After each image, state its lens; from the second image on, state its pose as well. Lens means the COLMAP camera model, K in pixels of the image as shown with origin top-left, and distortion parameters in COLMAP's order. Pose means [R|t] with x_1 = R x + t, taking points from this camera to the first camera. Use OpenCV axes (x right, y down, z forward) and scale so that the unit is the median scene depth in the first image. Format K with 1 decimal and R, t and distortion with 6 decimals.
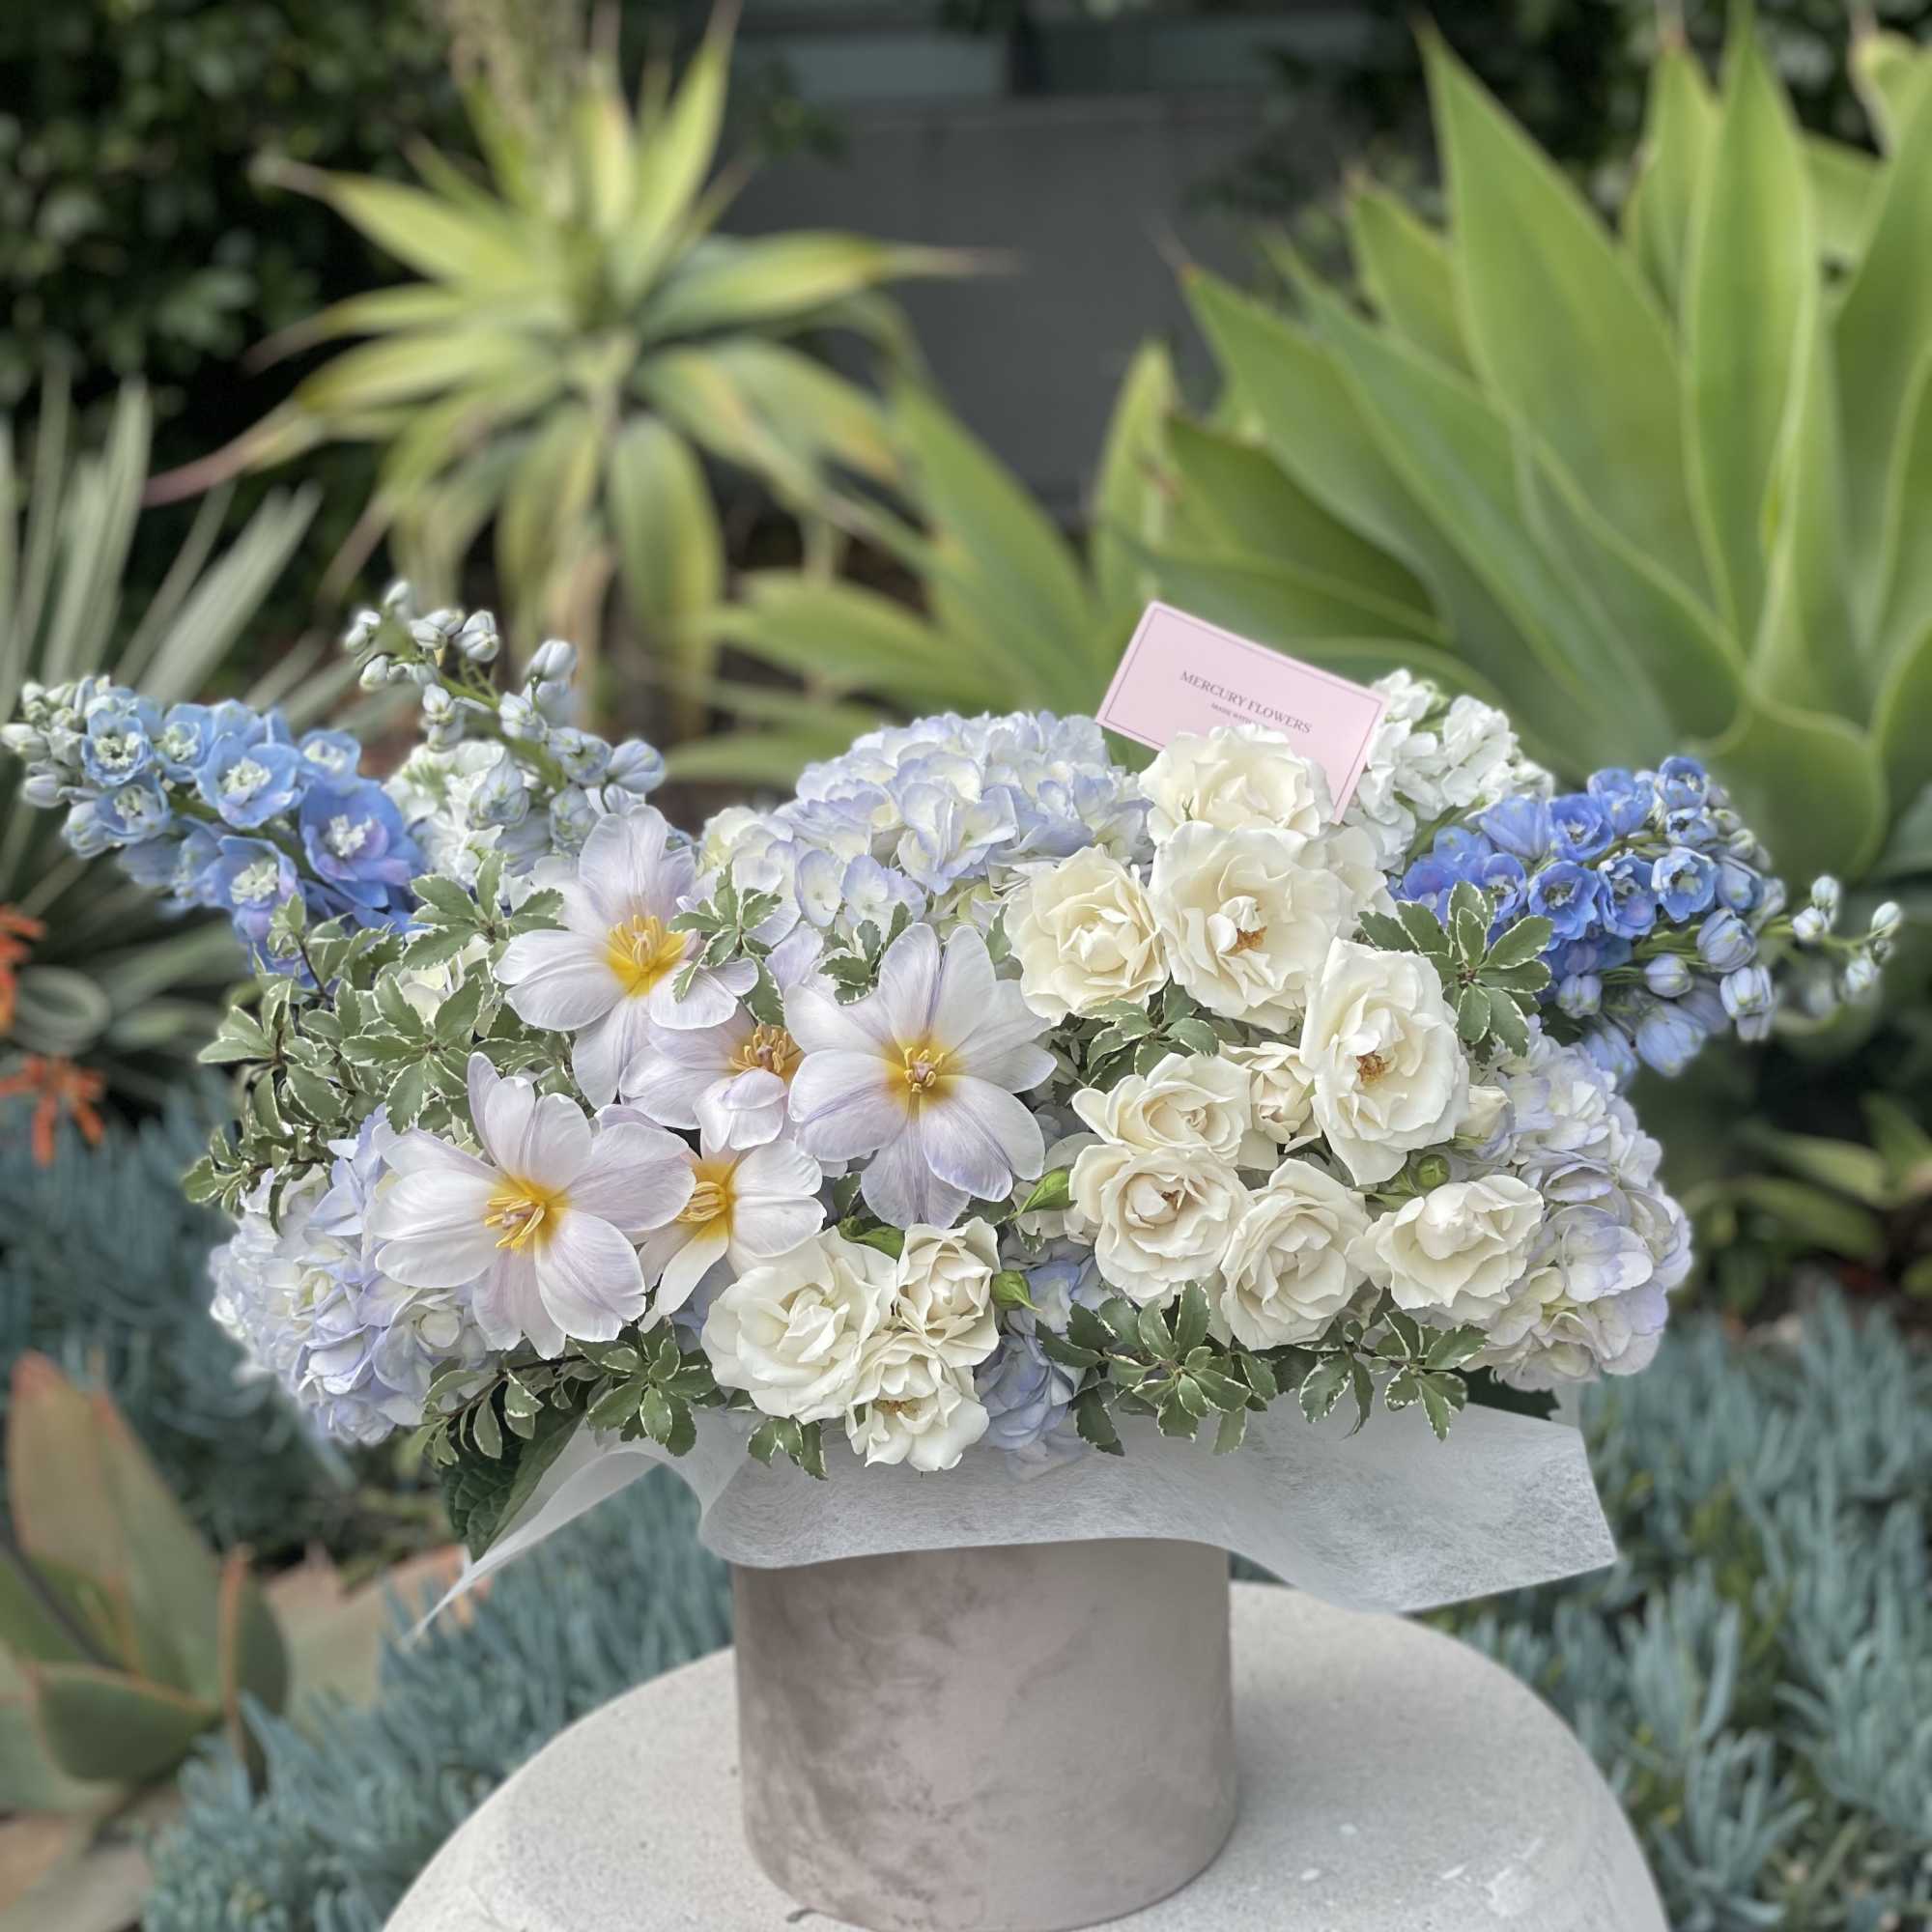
lens RADIAL K [[3825.5, 0, 1009.3], [0, 3825.5, 922.0], [0, 0, 1]] dist [0.072413, 0.000000]
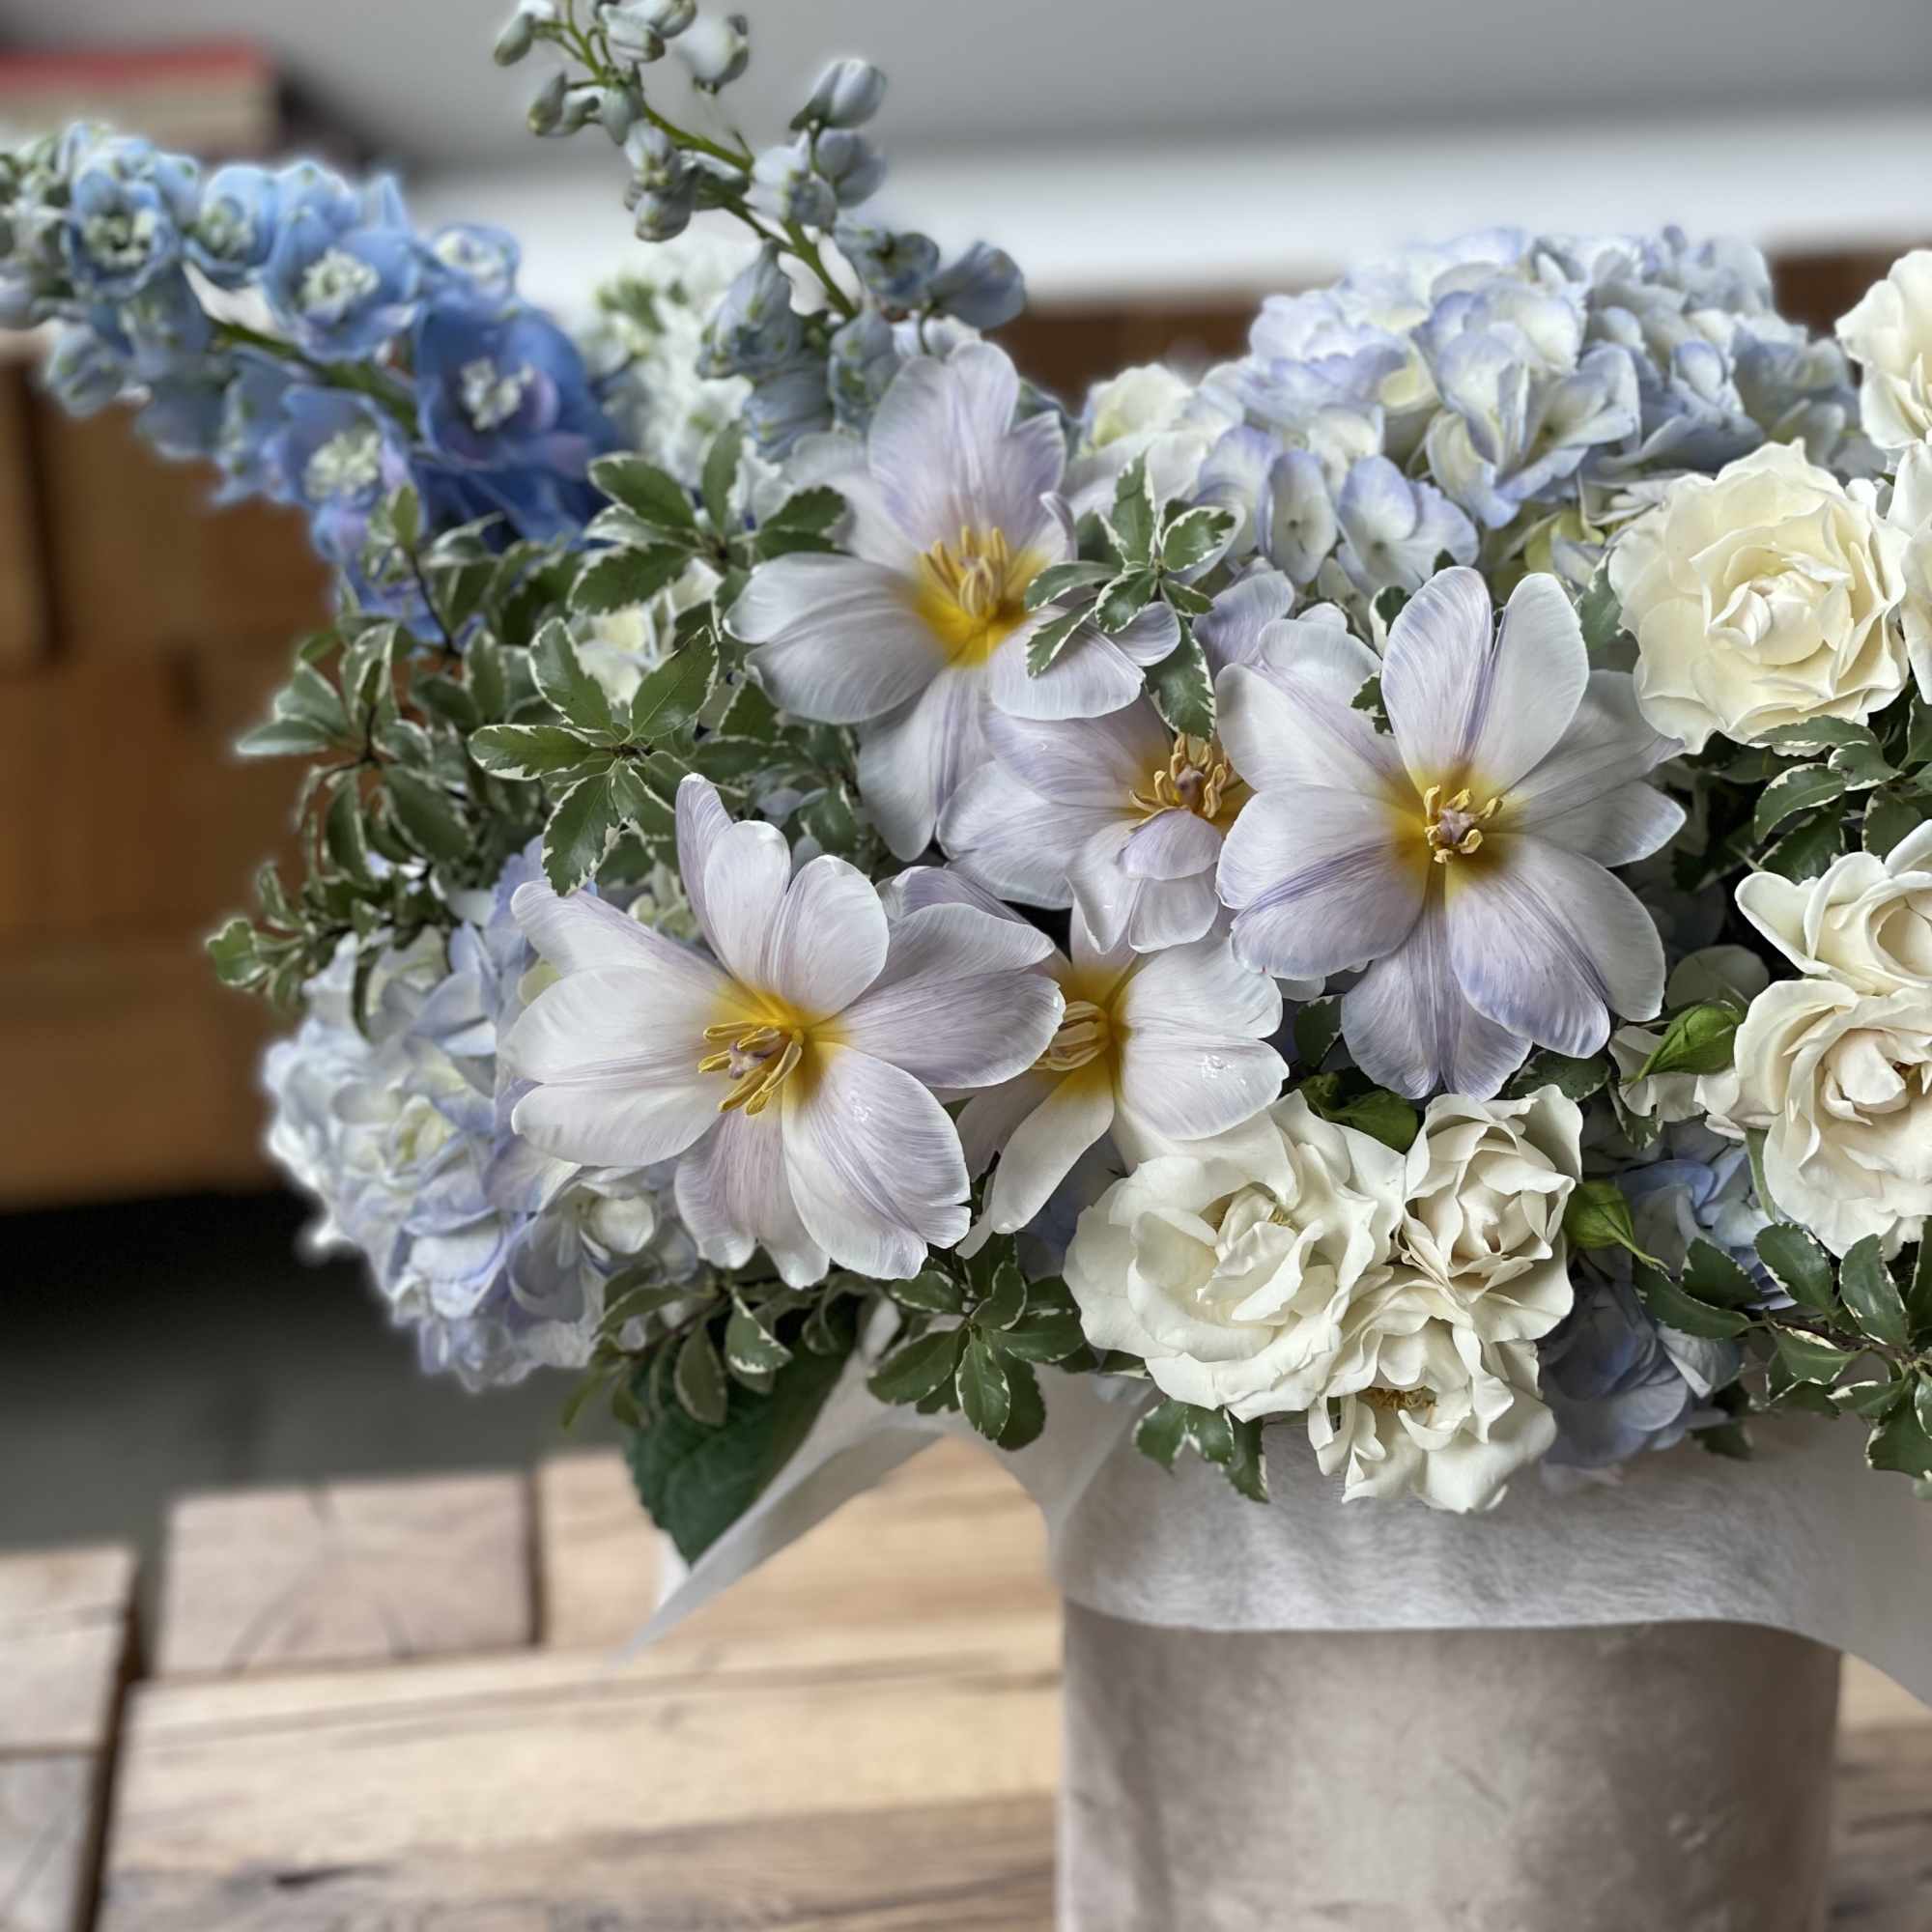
lens RADIAL K [[3825.5, 0, 986.8], [0, 3825.5, 947.7], [0, 0, 1]] dist [0.072413, 0.000000]
pose [[0.998042, 0.043135, -0.045284, -0.067129], [-0.038647, 0.994661, 0.095692, 0.004544], [0.049170, -0.093754, 0.994380, 0.416143]]
